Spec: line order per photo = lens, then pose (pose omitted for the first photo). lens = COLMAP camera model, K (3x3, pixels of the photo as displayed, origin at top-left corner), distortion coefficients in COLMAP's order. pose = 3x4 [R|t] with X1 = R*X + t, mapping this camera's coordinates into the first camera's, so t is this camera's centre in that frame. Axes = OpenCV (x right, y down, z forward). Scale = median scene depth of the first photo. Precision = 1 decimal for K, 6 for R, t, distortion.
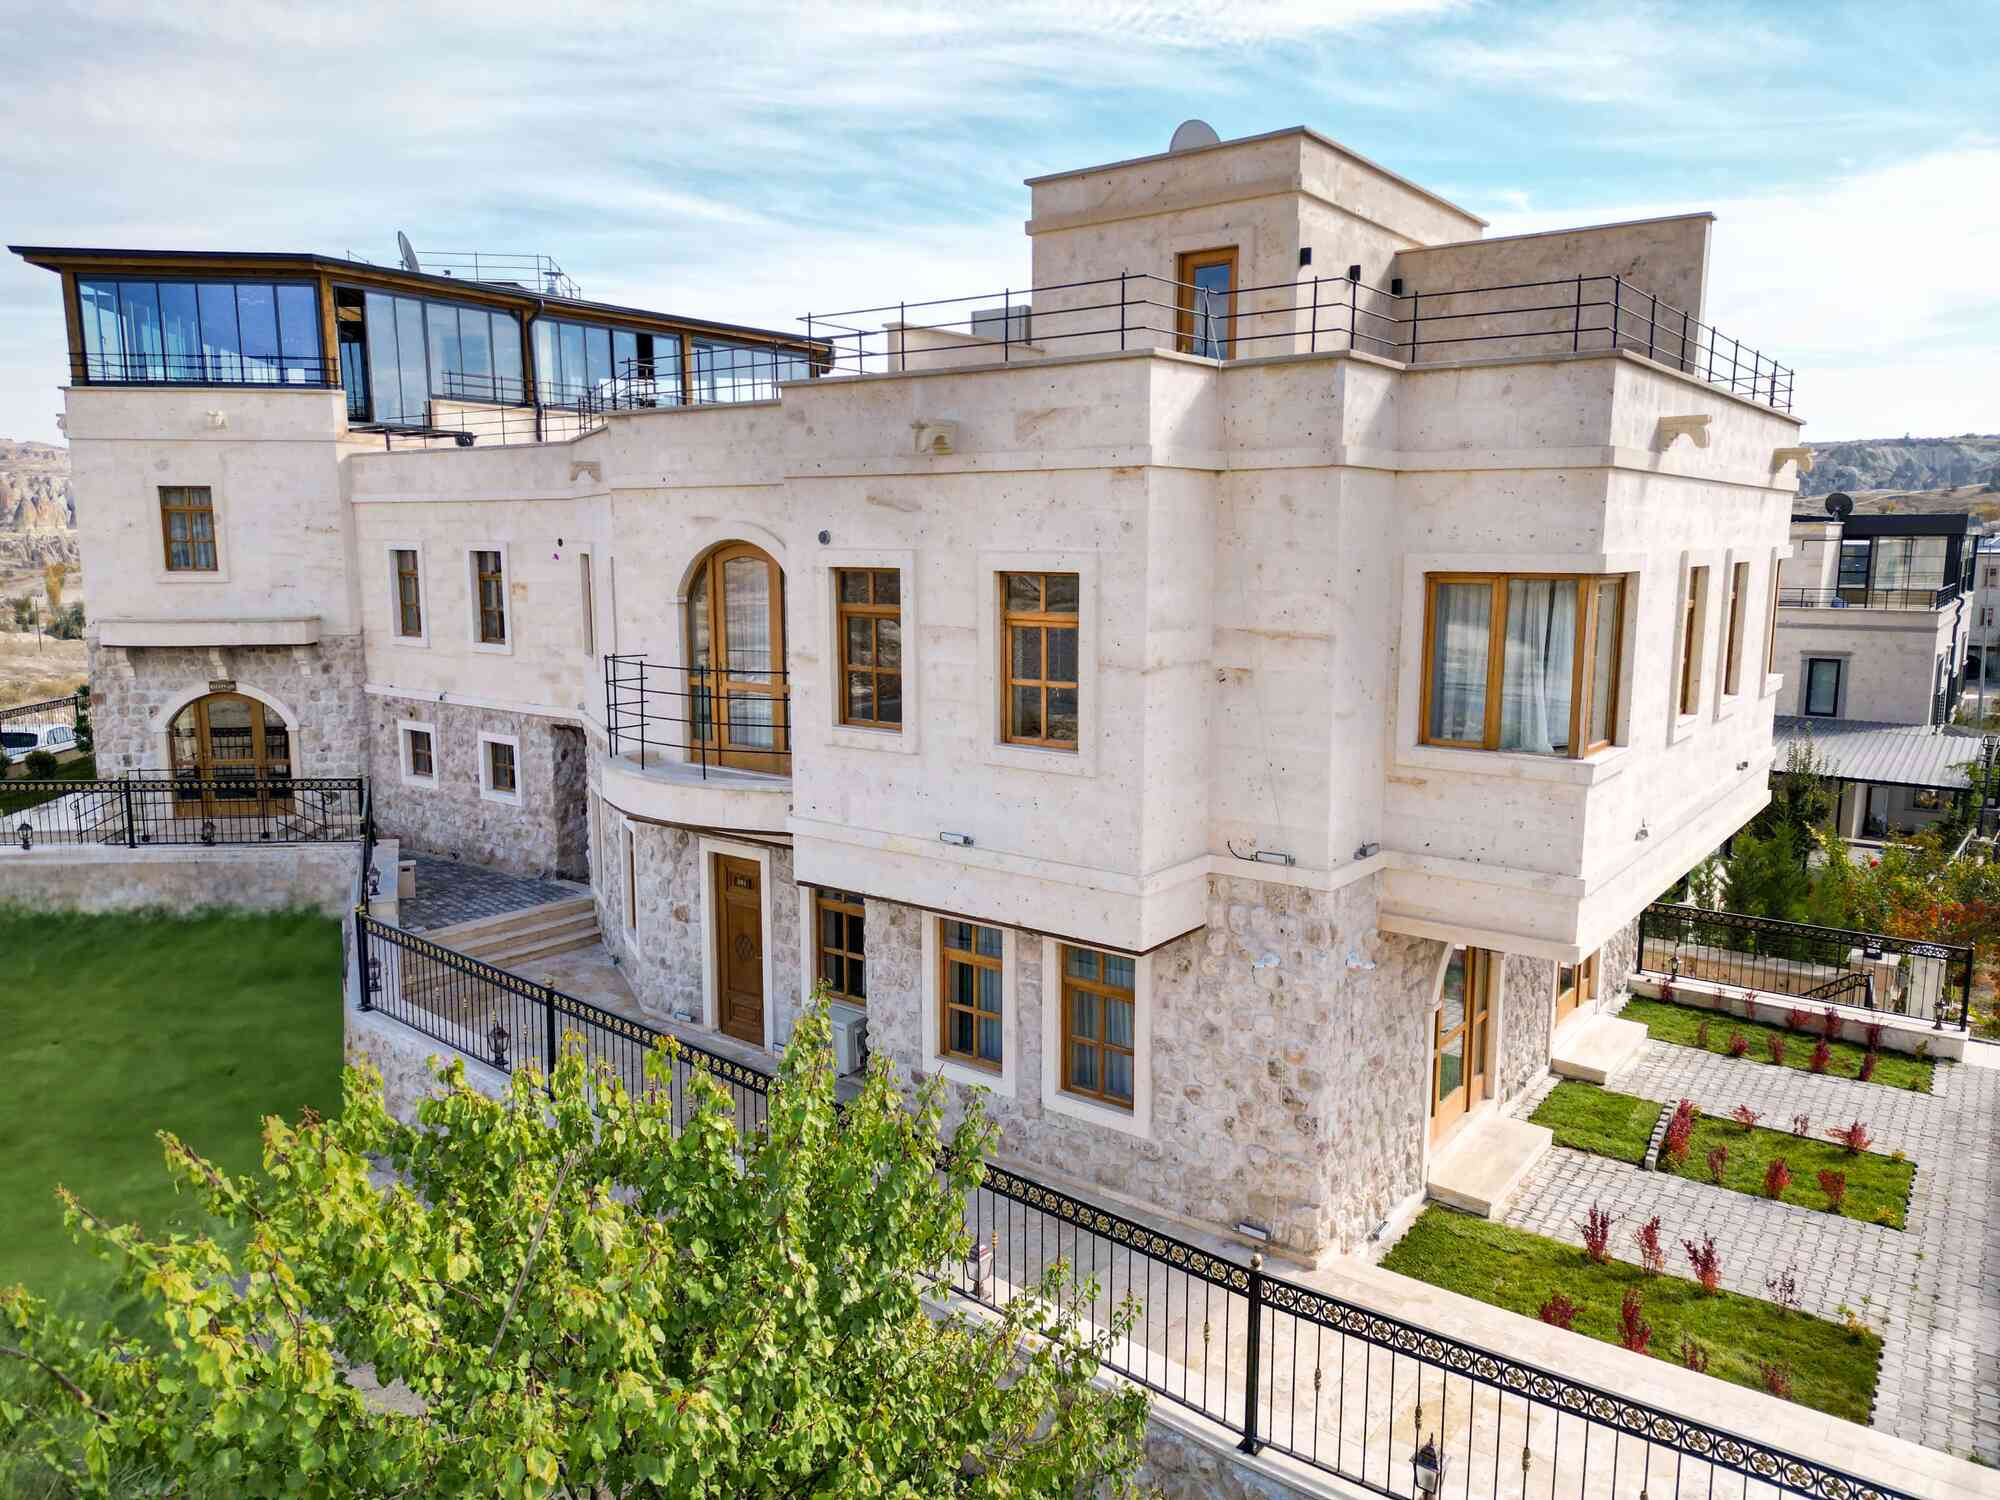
lens RADIAL K [[1393.7, 0, 998.1], [0, 1393.7, 742.2], [0, 0, 1]] dist [0.057212, -0.042439]
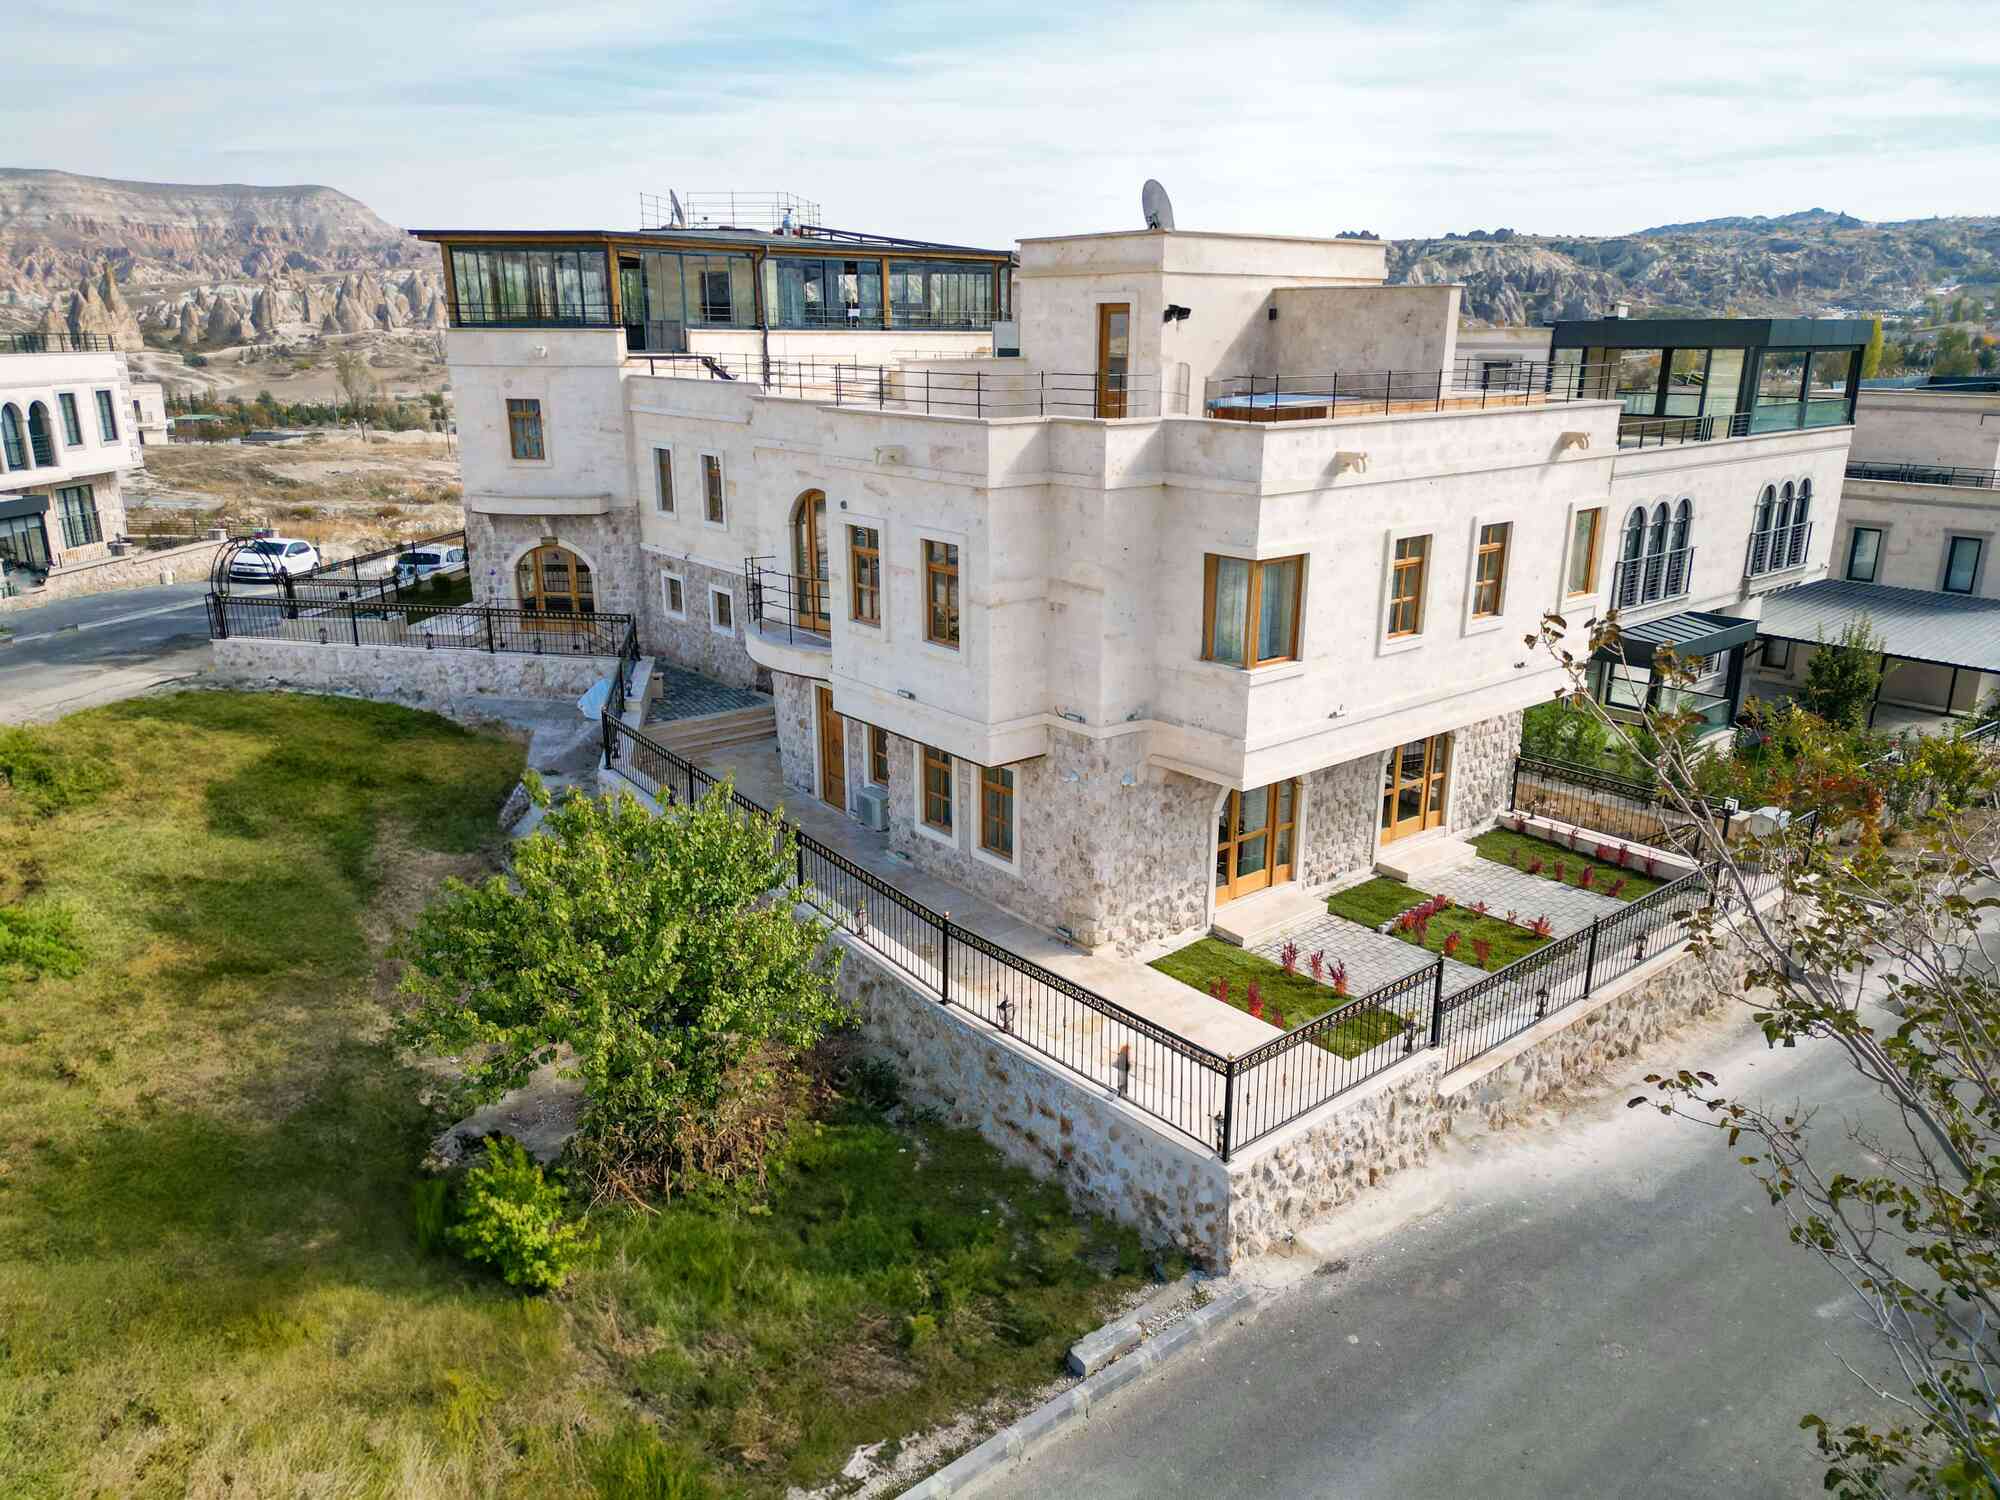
lens RADIAL K [[1393.7, 0, 1001.1], [0, 1393.7, 745.4], [0, 0, 1]] dist [0.057212, -0.042439]
pose [[0.973634, 0.066824, -0.218107, 0.360229], [-0.035166, 0.988670, 0.145929, -0.094671], [0.225388, -0.134411, 0.964953, -0.484963]]
